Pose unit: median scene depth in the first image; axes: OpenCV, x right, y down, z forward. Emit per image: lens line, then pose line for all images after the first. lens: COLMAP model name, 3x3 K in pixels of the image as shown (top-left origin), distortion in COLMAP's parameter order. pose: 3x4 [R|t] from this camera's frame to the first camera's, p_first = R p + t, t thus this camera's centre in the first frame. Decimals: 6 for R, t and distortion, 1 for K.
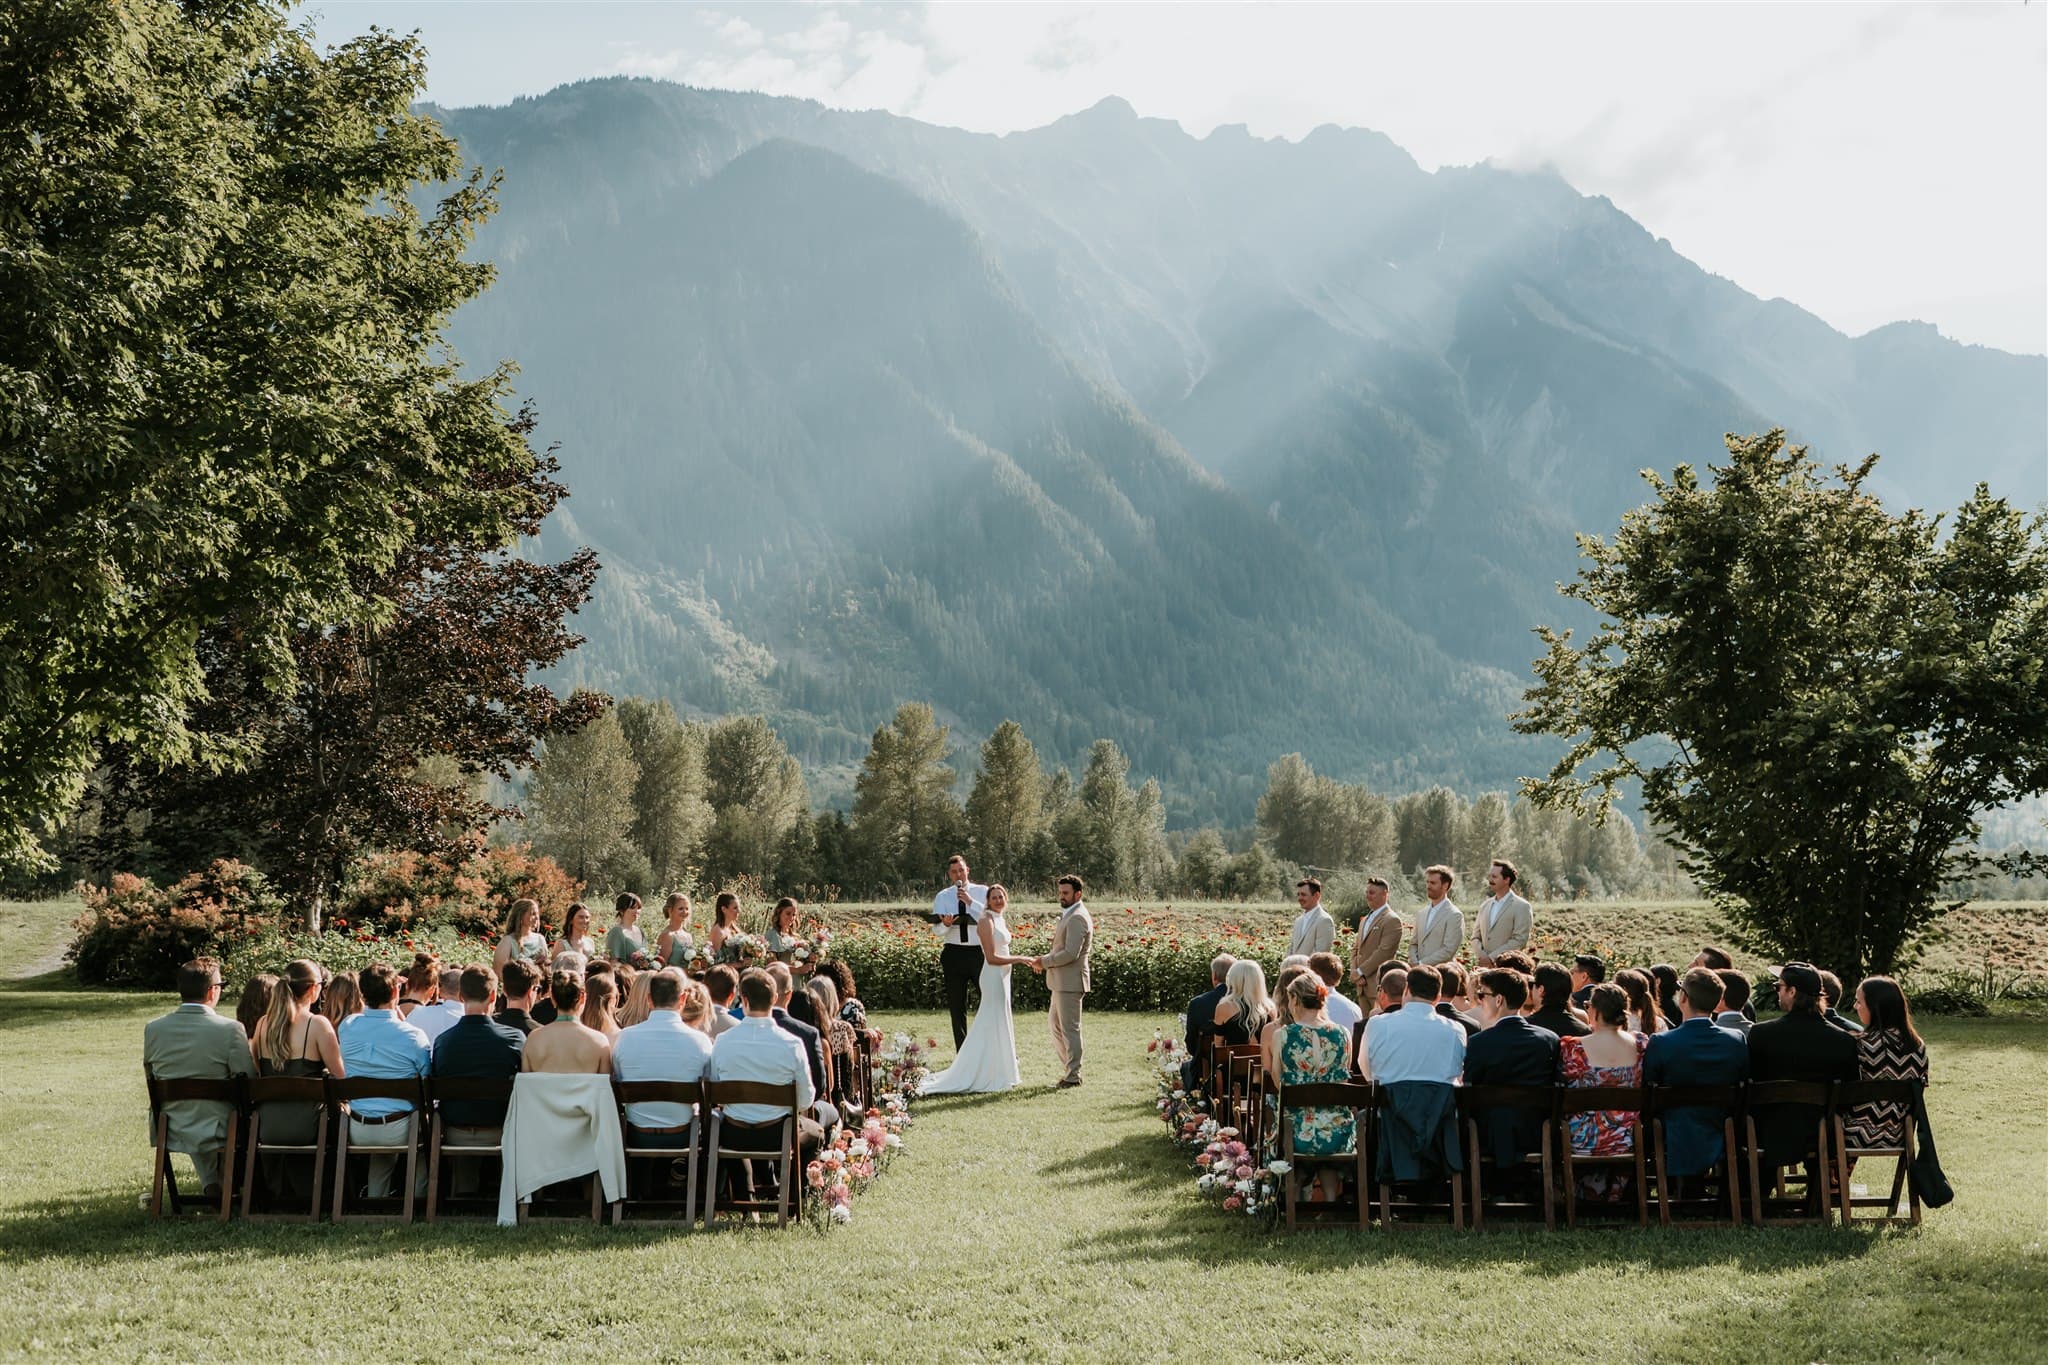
lens RADIAL K [[2133.4, 0, 1024.0], [0, 2133.4, 682.5], [0, 0, 1]] dist [-0.059919, 0.003298]
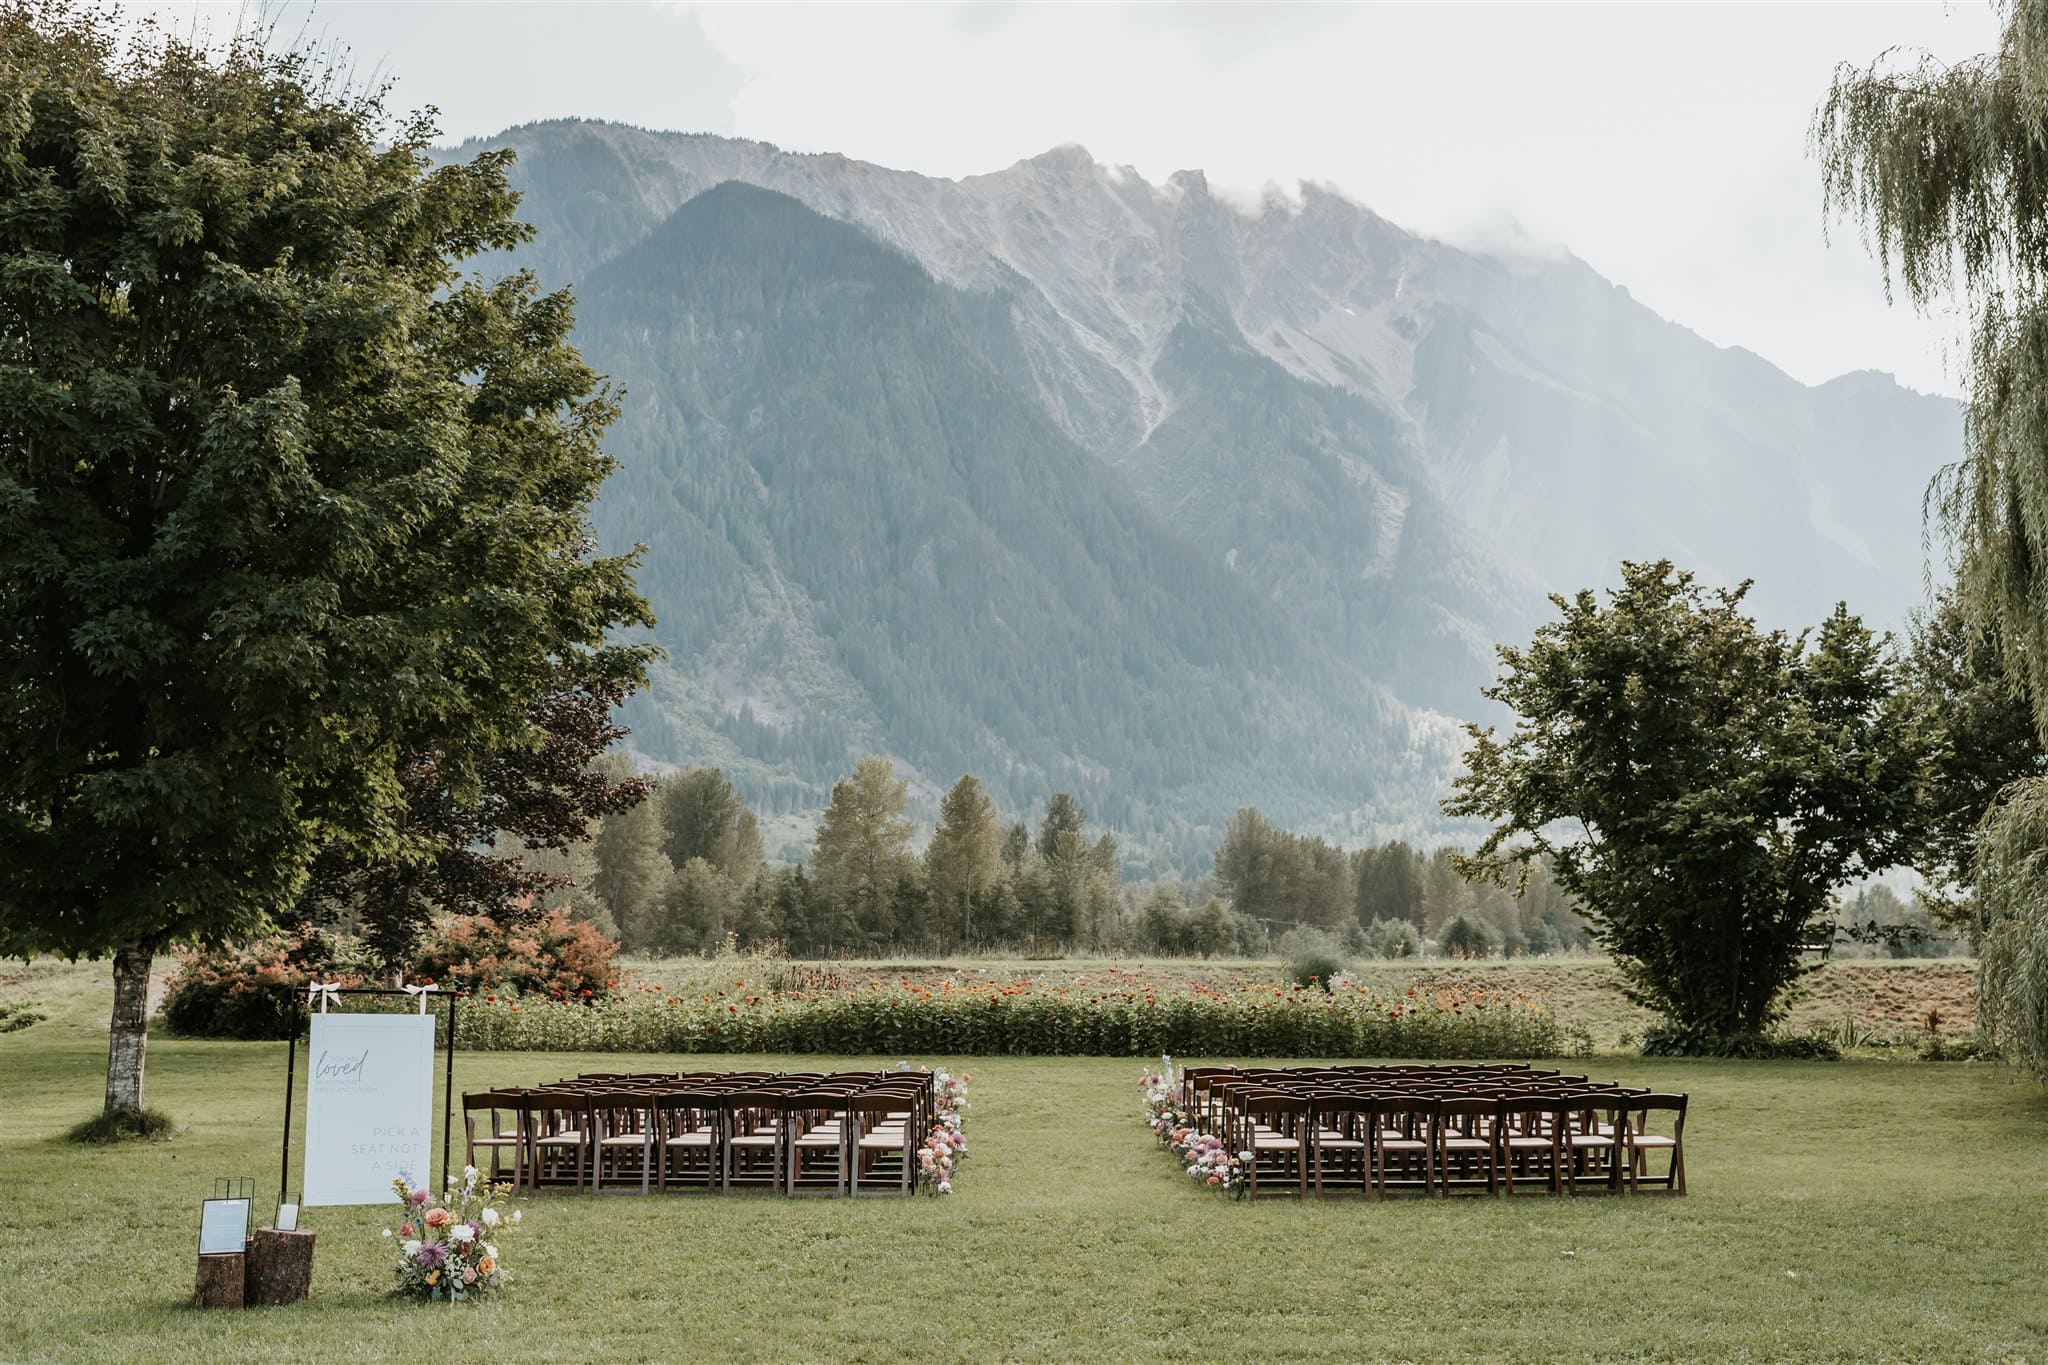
lens RADIAL K [[2163.8, 0, 1024.0], [0, 2163.8, 682.5], [0, 0, 1]] dist [-0.061957, 0.008303]
pose [[0.999765, 0.002932, 0.021458, -0.020720], [-0.002455, 0.999750, -0.022207, -0.019929], [-0.021517, 0.022149, 0.999523, -0.152110]]
